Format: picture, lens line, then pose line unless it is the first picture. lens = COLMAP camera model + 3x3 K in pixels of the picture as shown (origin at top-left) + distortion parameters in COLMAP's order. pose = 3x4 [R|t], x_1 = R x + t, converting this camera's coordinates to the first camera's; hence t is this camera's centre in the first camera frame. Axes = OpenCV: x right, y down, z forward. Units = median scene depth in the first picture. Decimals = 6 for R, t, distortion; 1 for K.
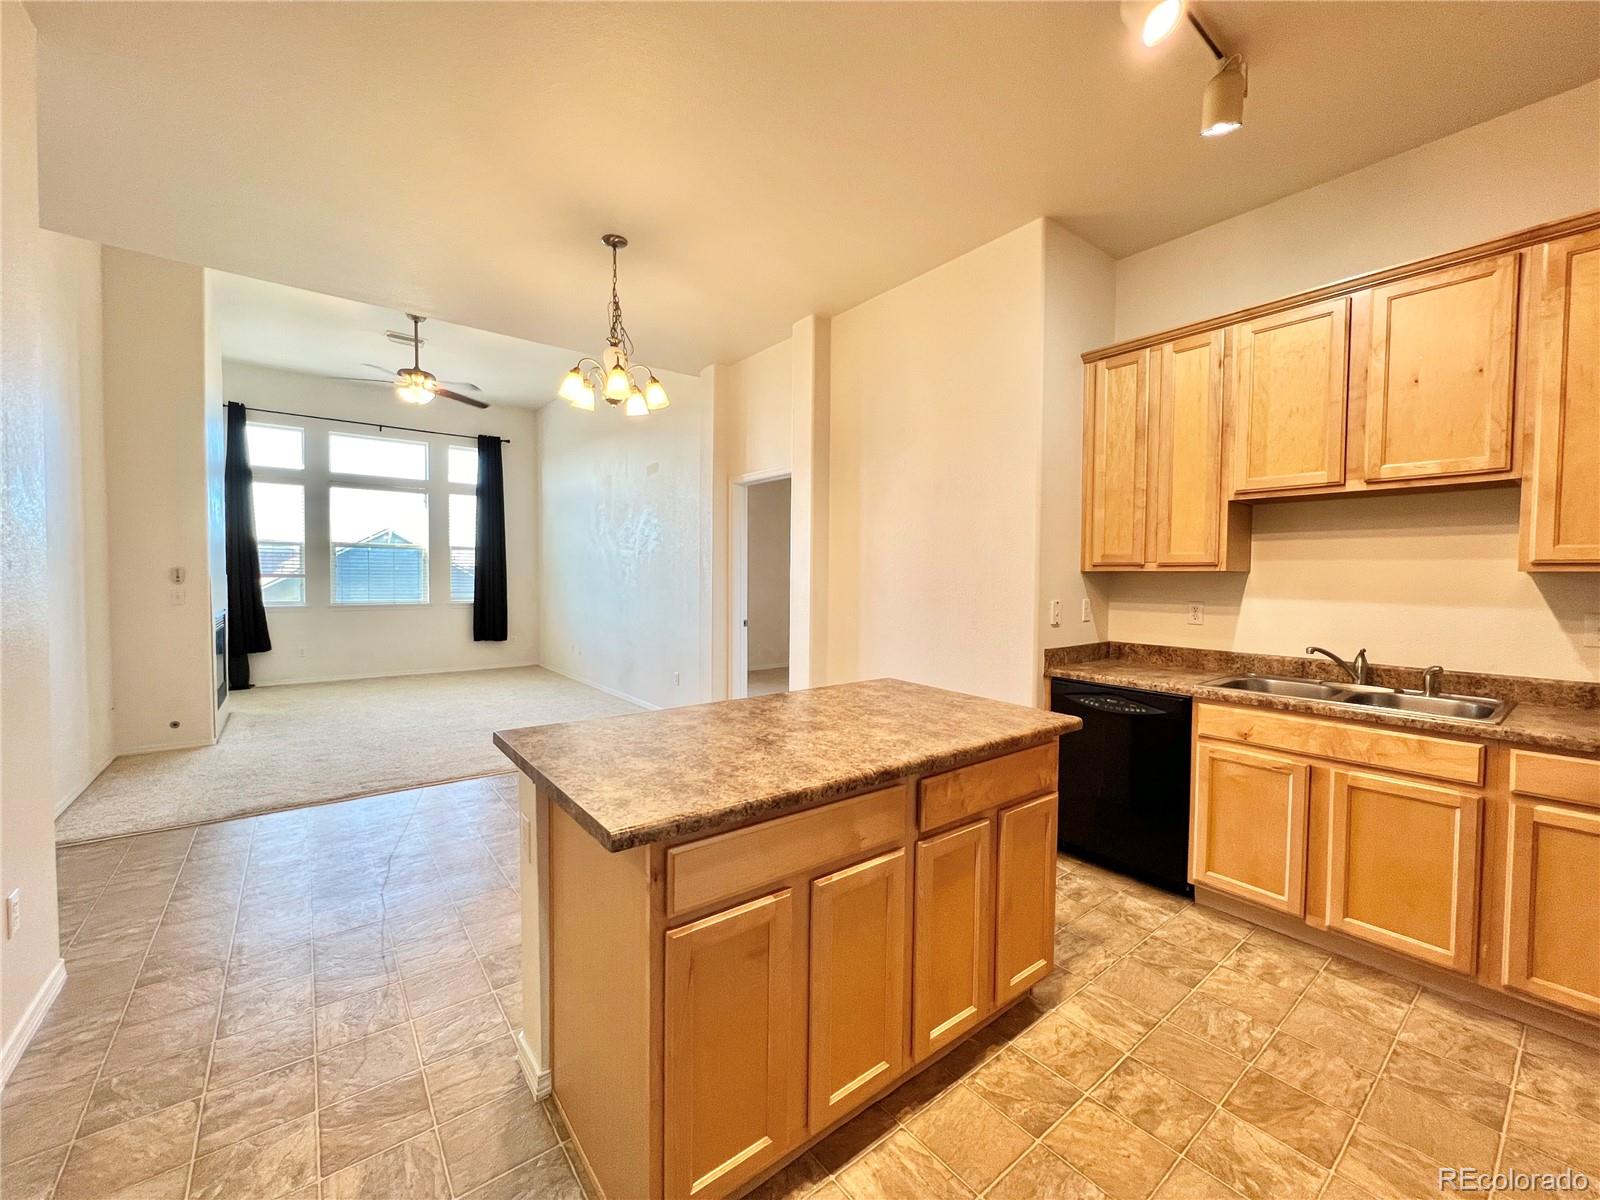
lens RADIAL K [[637.1, 0, 801.4], [0, 637.1, 595.3], [0, 0, 1]] dist [-0.000257, -0.000481]
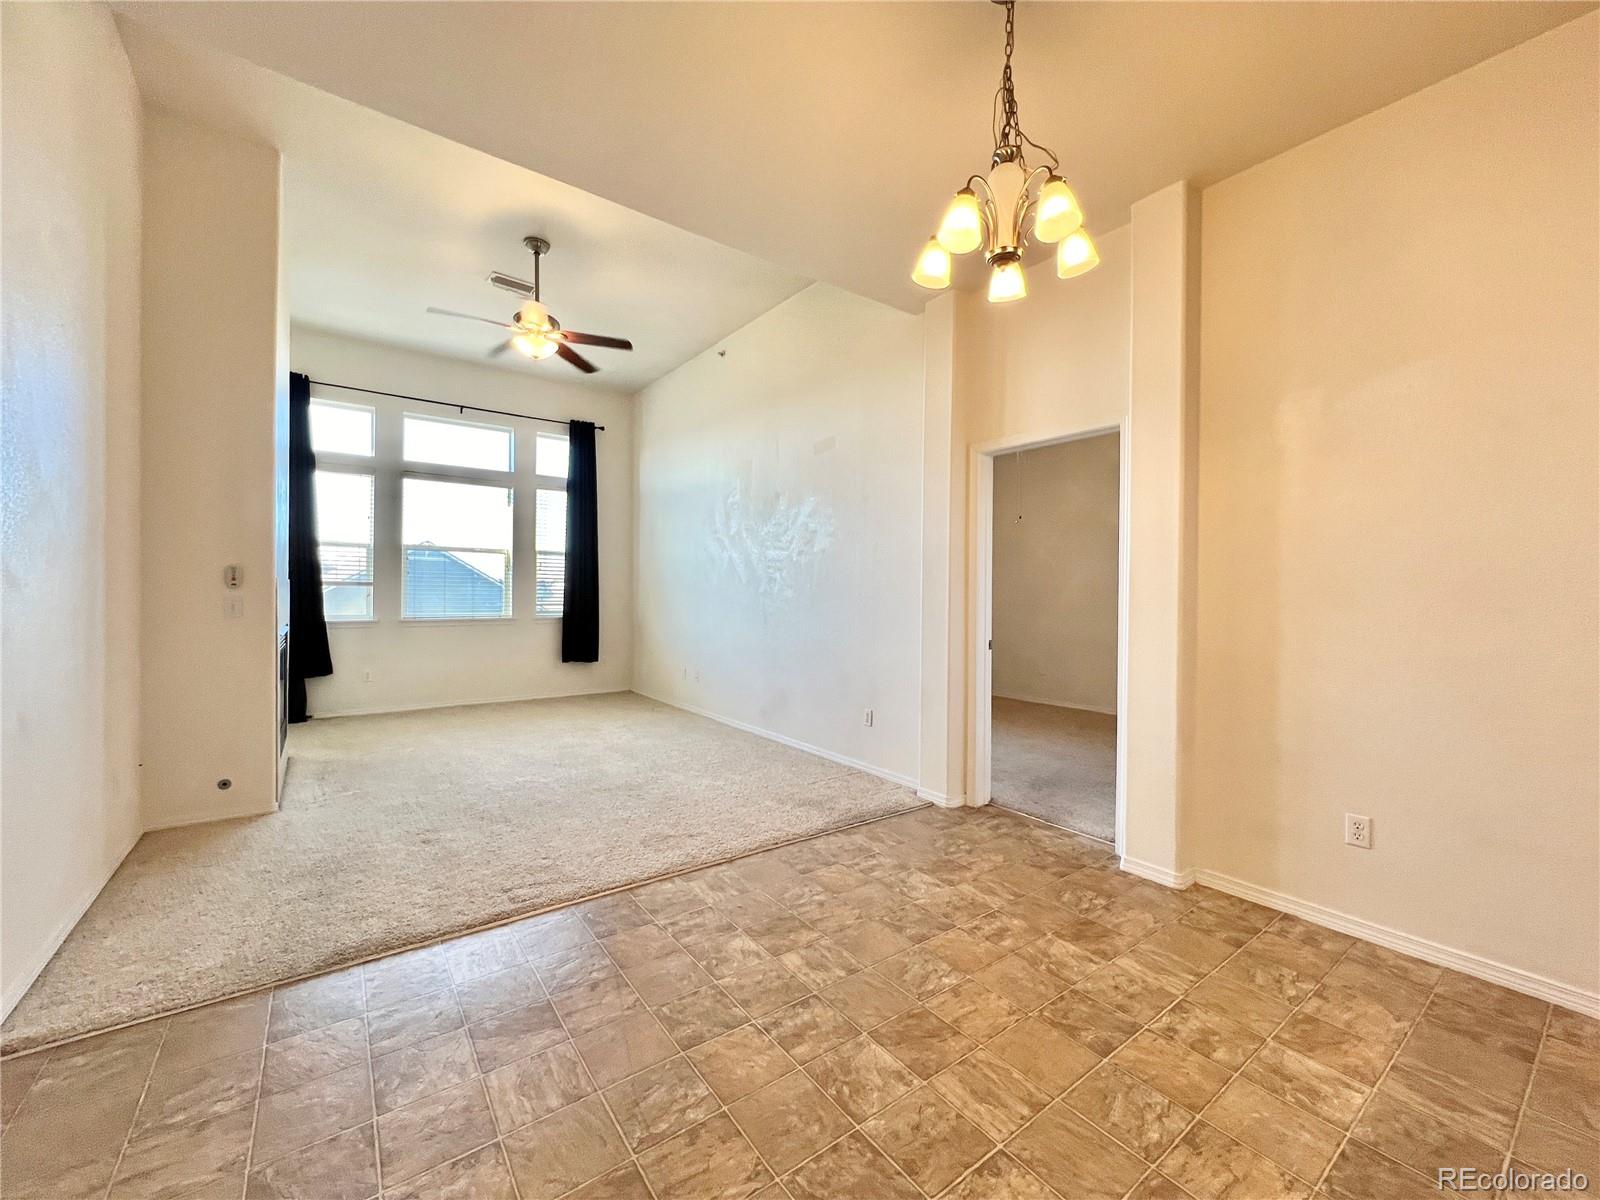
lens RADIAL K [[637.1, 0, 800.8], [0, 637.1, 594.3], [0, 0, 1]] dist [-0.000257, -0.000481]
pose [[0.999576, 0.001262, -0.029084, -0.203336], [-0.002073, 0.999609, -0.027867, 0.004933], [0.029037, 0.027916, 0.999188, 0.191152]]
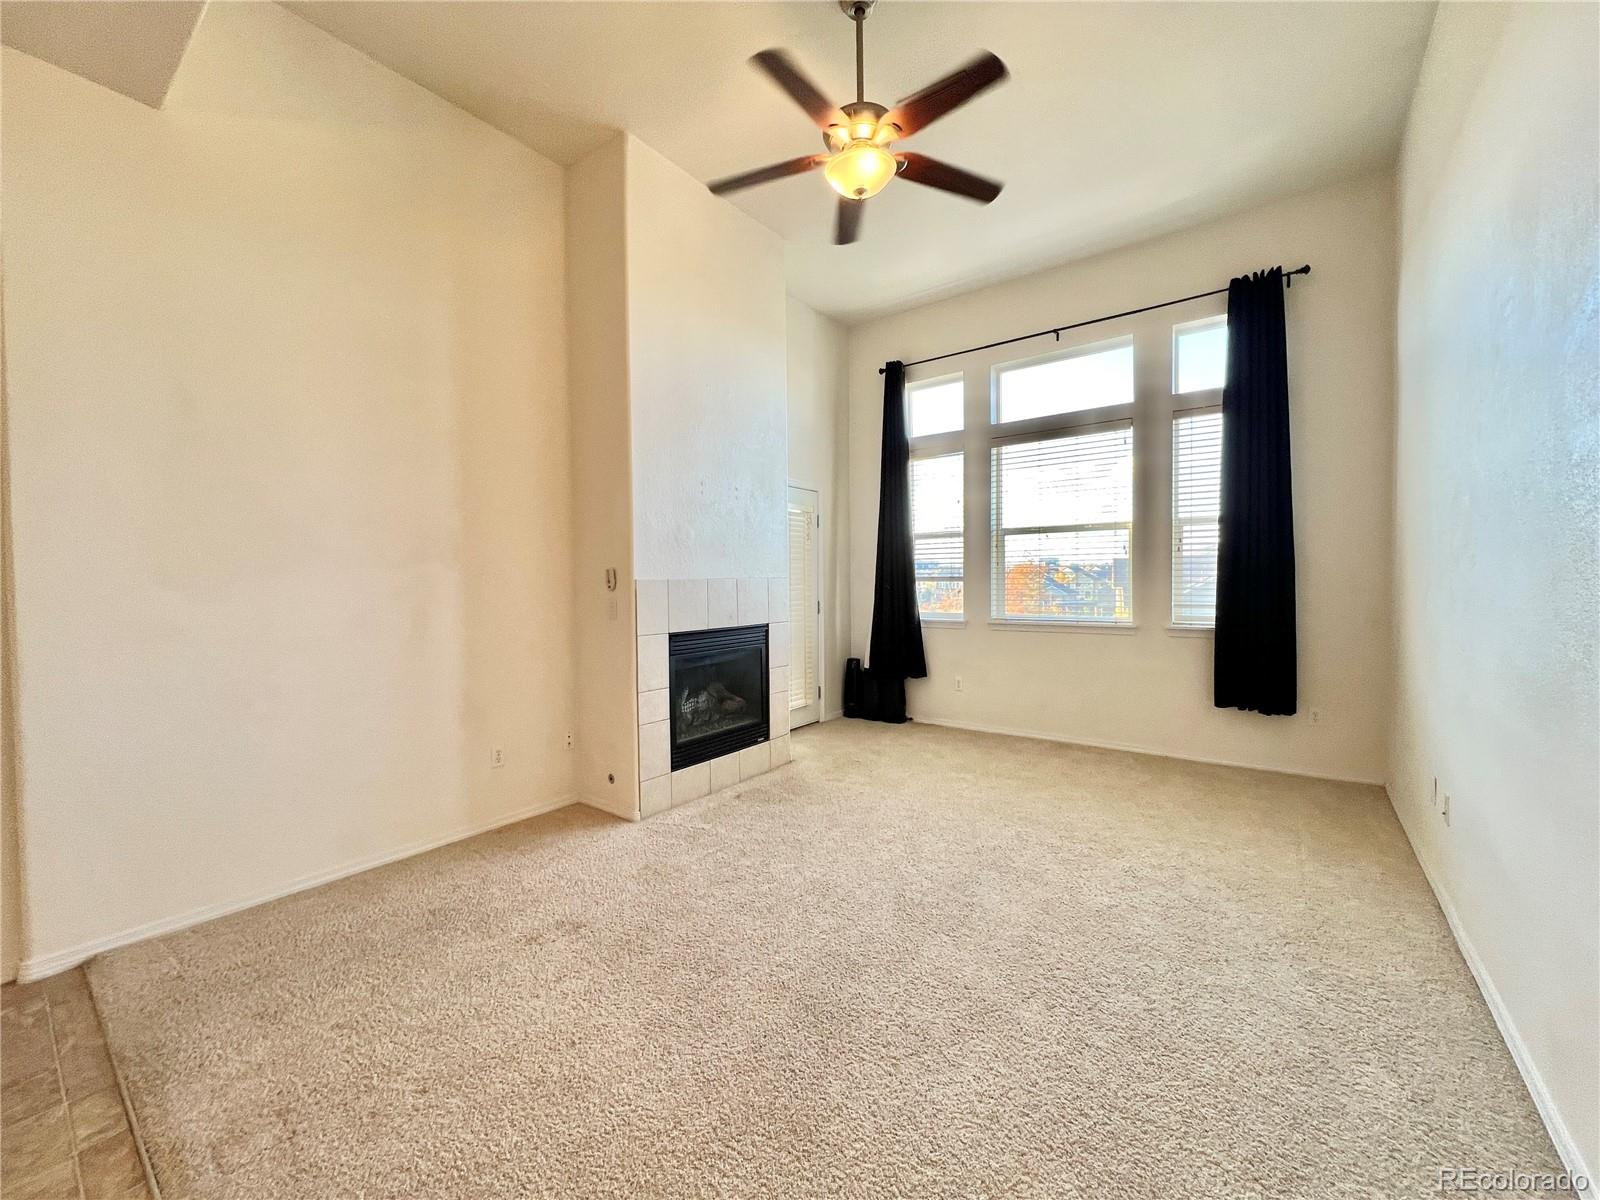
lens RADIAL K [[637.1, 0, 798.3], [0, 637.1, 600.3], [0, 0, 1]] dist [-0.000257, -0.000481]
pose [[0.243773, 0.020090, -0.969624, -0.132649], [-0.015586, 0.999737, 0.016795, -0.015840], [0.969707, 0.011018, 0.244022, 0.664977]]
